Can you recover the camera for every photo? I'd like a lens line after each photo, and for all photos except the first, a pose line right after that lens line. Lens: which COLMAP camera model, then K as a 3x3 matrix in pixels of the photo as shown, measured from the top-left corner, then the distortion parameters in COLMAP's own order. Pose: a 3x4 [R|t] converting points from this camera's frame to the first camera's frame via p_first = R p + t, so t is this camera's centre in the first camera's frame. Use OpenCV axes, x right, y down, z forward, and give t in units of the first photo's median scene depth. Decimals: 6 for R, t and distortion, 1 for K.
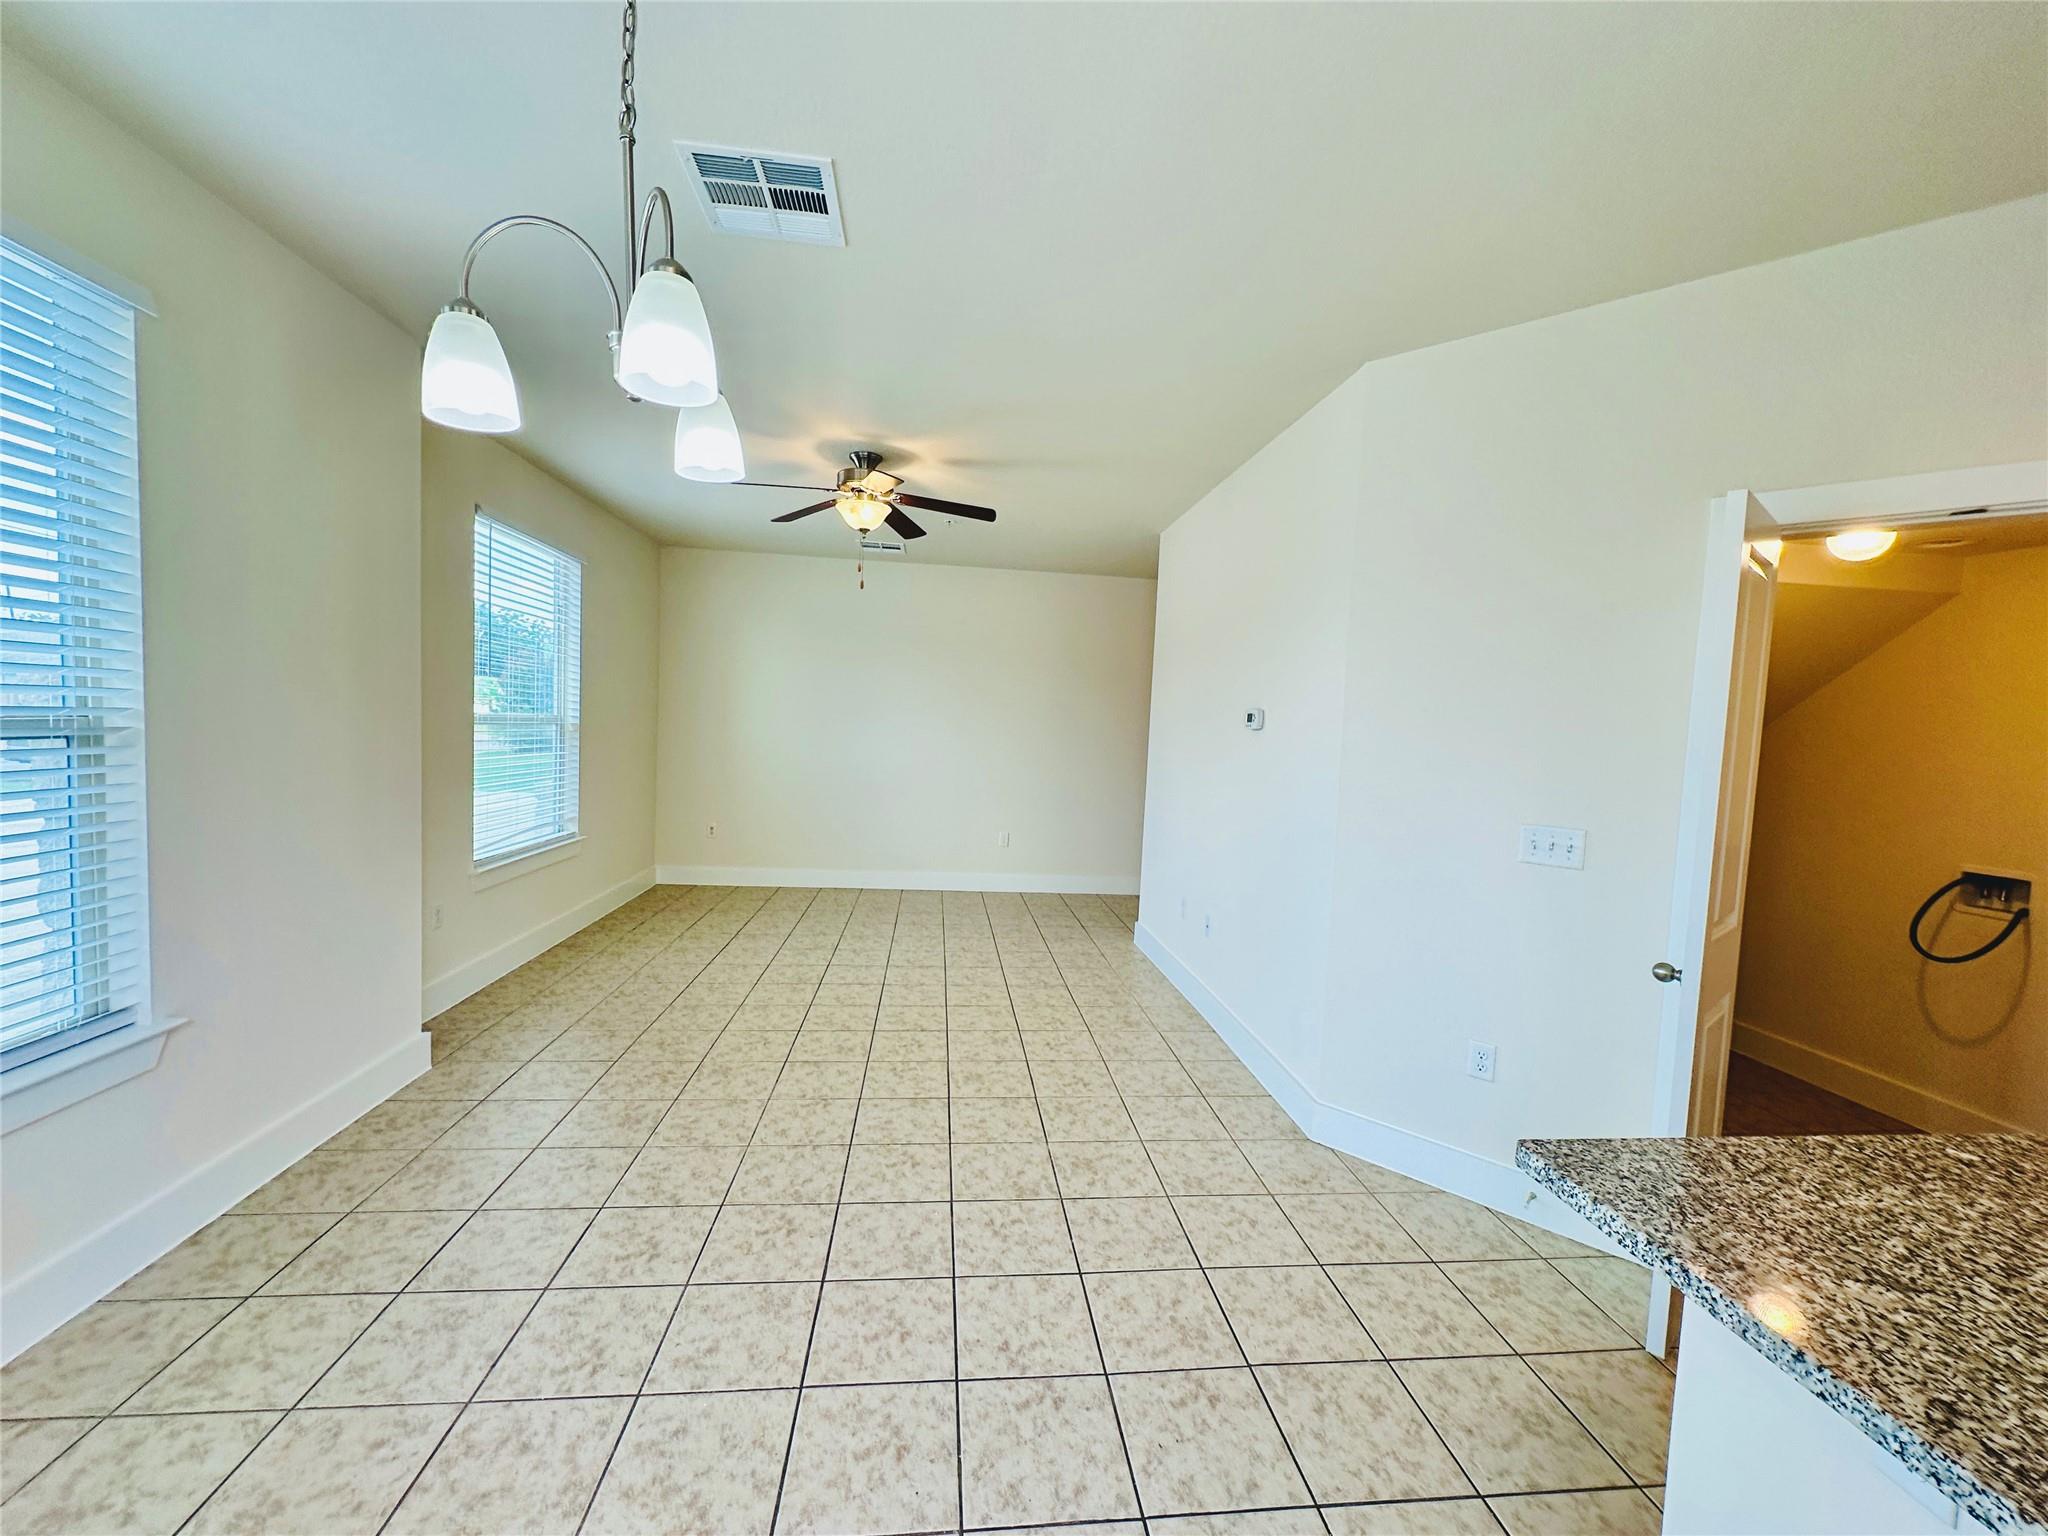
lens RADIAL K [[816.0, 0, 1026.8], [0, 816.0, 770.1], [0, 0, 1]] dist [-0.003793, 0.001479]
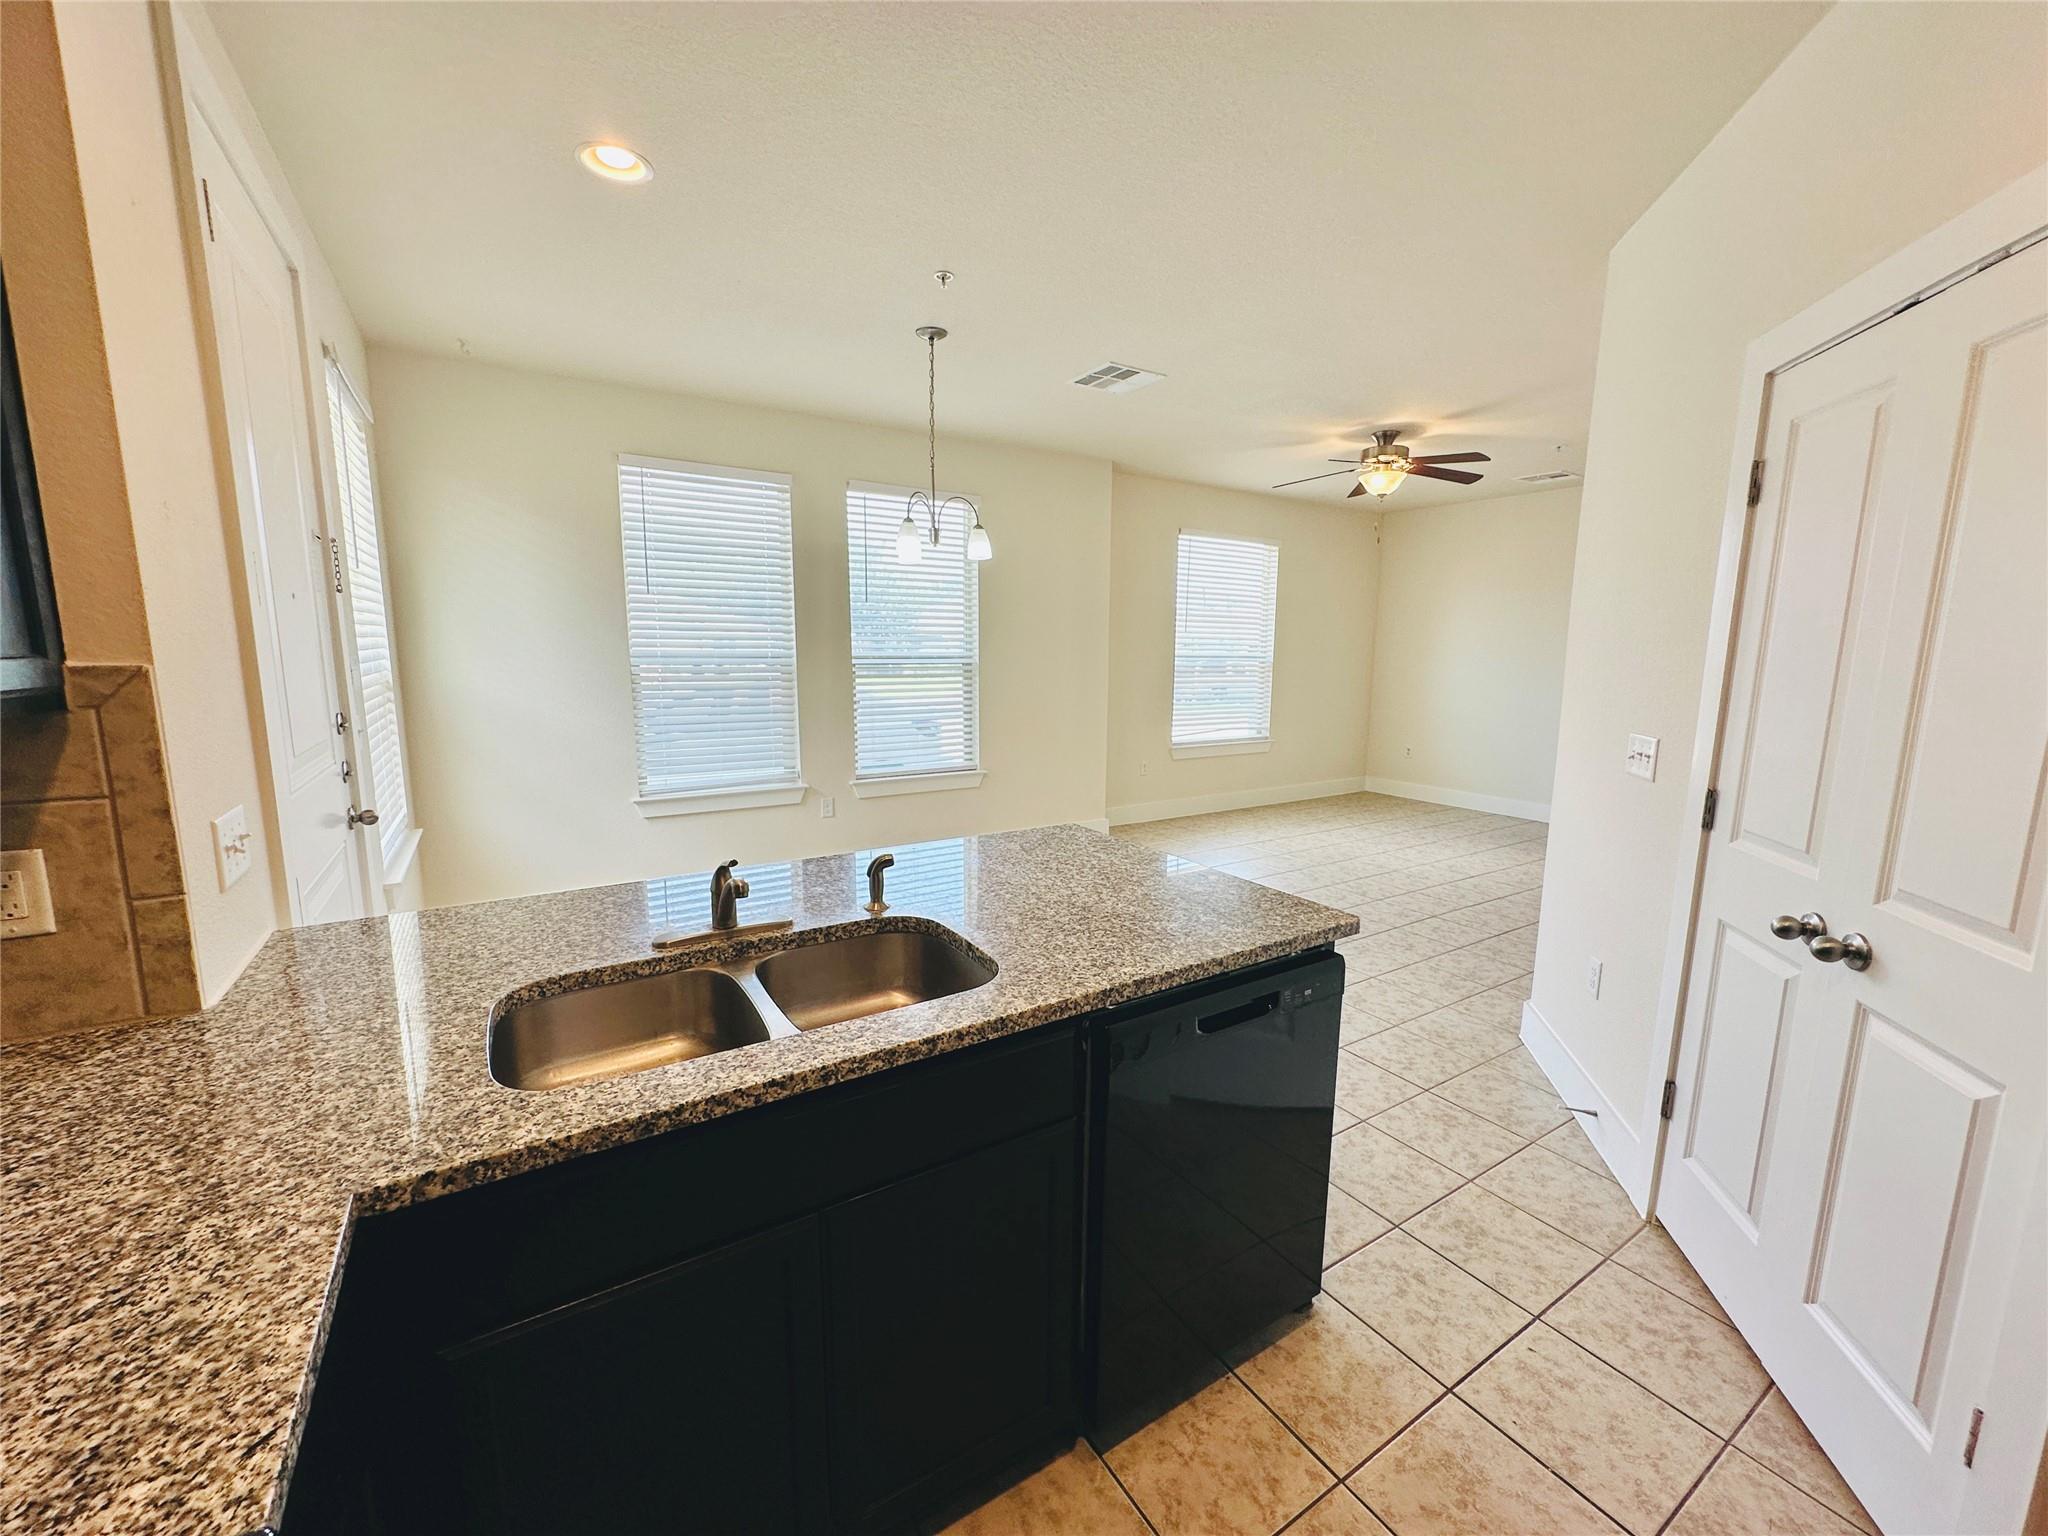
lens RADIAL K [[816.0, 0, 1021.3], [0, 816.0, 766.8], [0, 0, 1]] dist [-0.003793, 0.001479]
pose [[0.434145, 0.093685, -0.895958, 0.906930], [-0.041629, 0.995601, 0.083933, 0.043518], [0.899881, 0.000859, 0.436135, -0.034937]]
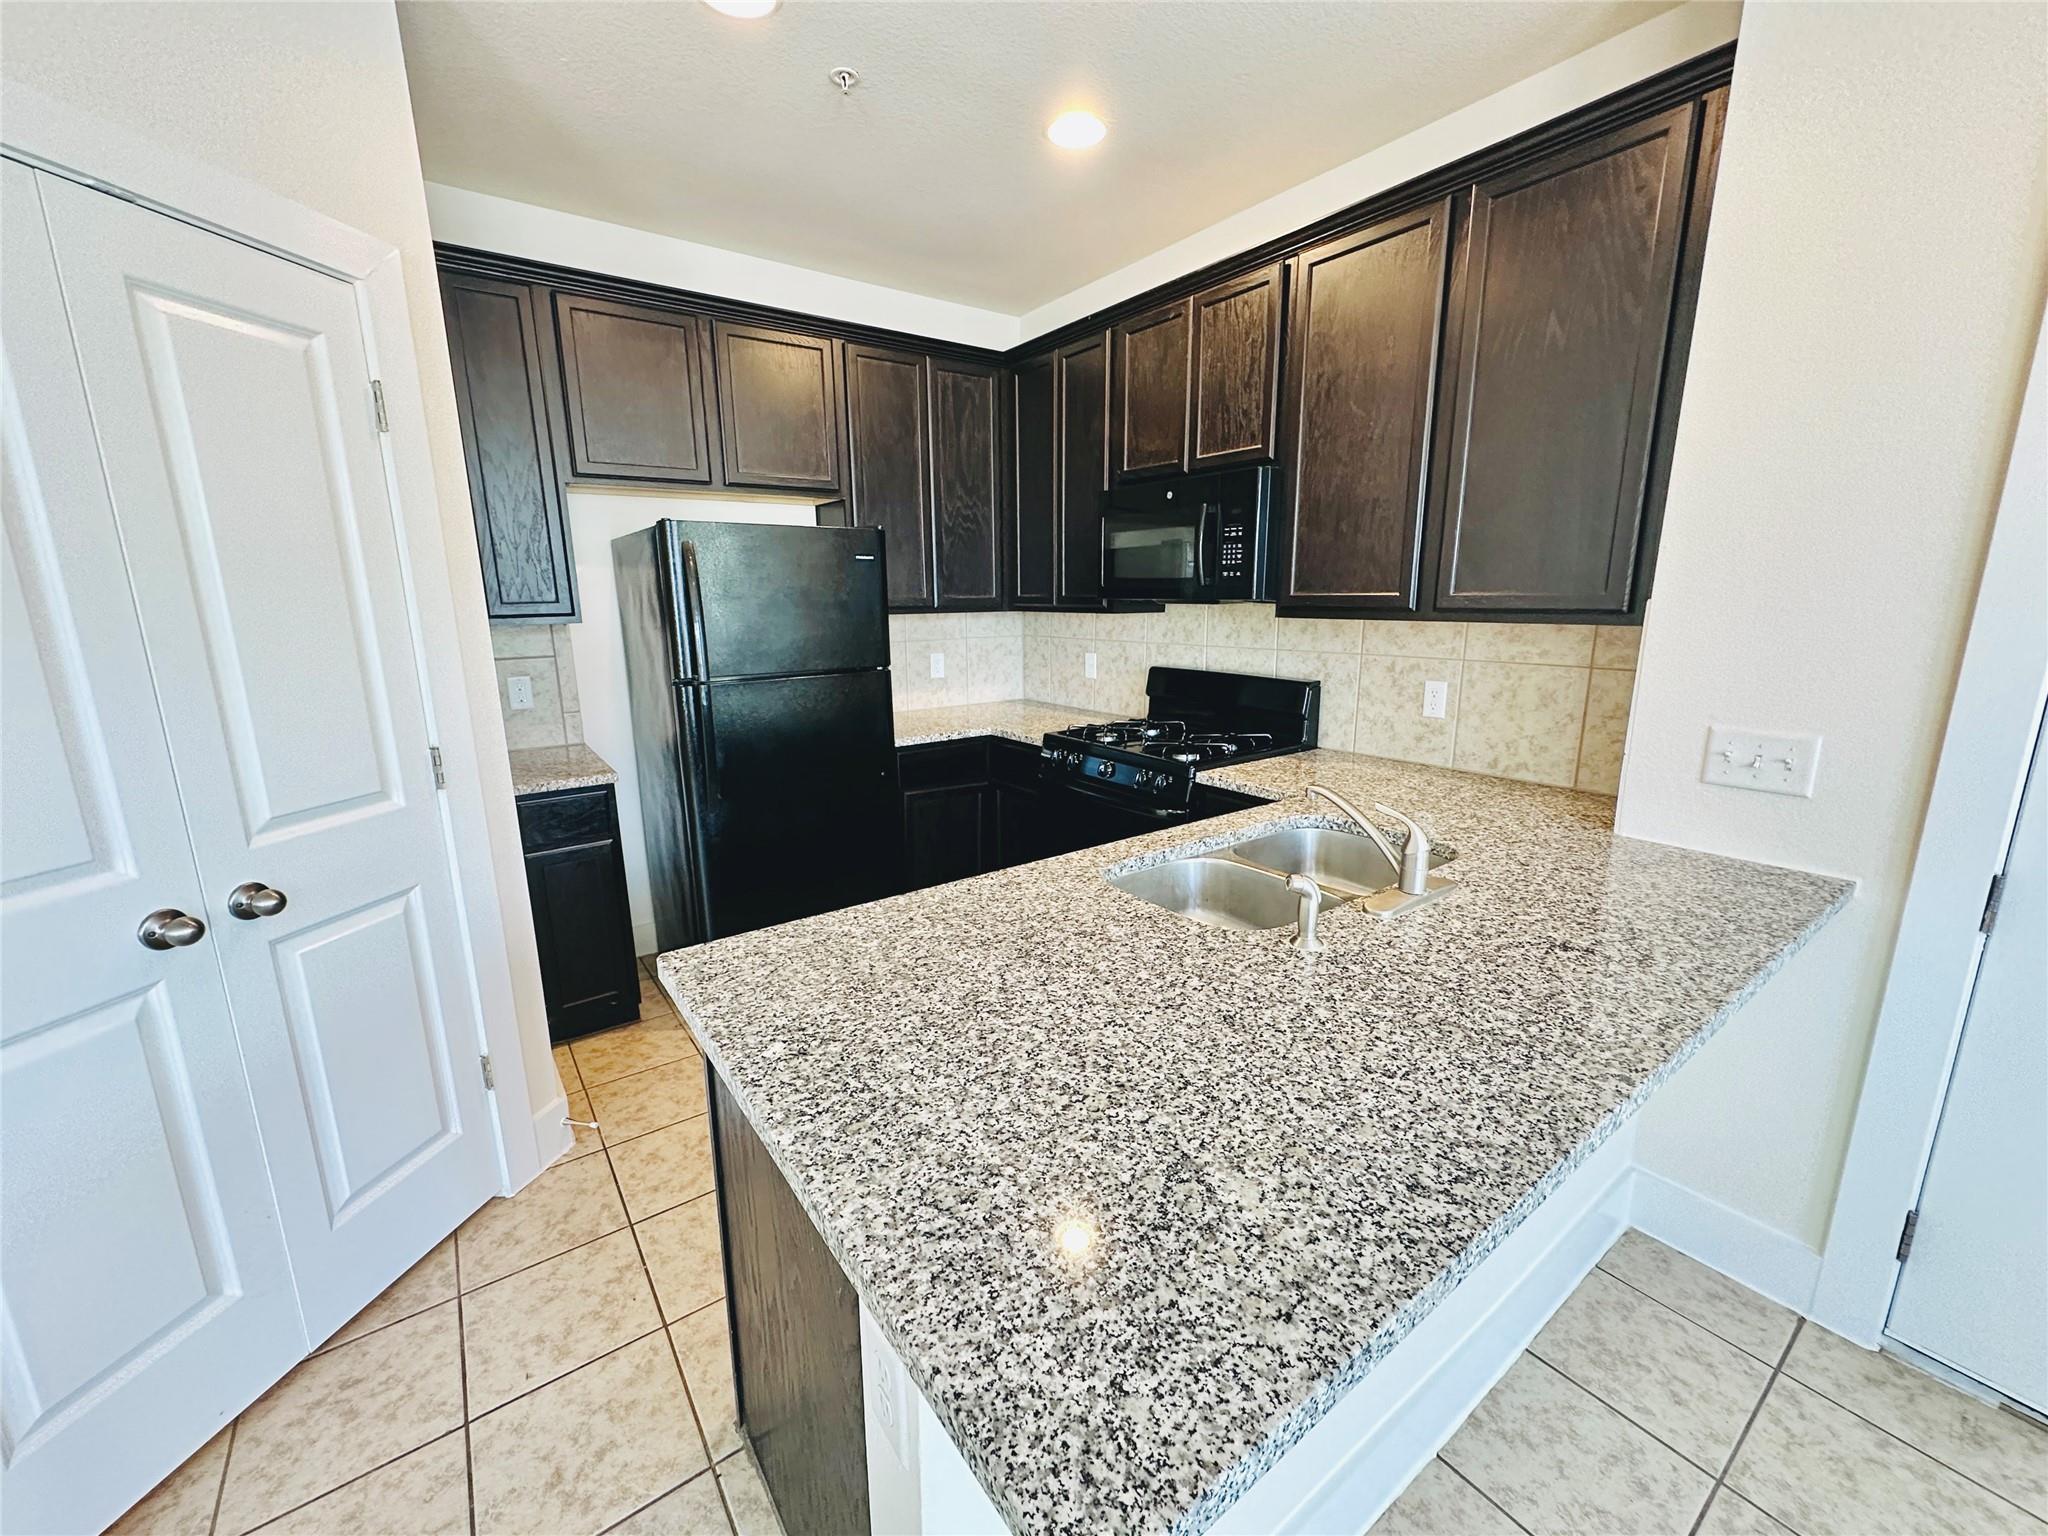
lens RADIAL K [[816.0, 0, 1021.1], [0, 816.0, 768.5], [0, 0, 1]] dist [-0.003793, 0.001479]
pose [[-0.490596, -0.224946, 0.841852, 0.134418], [0.038647, 0.959538, 0.278914, -0.014918], [-0.870530, 0.169370, -0.462052, 0.410733]]
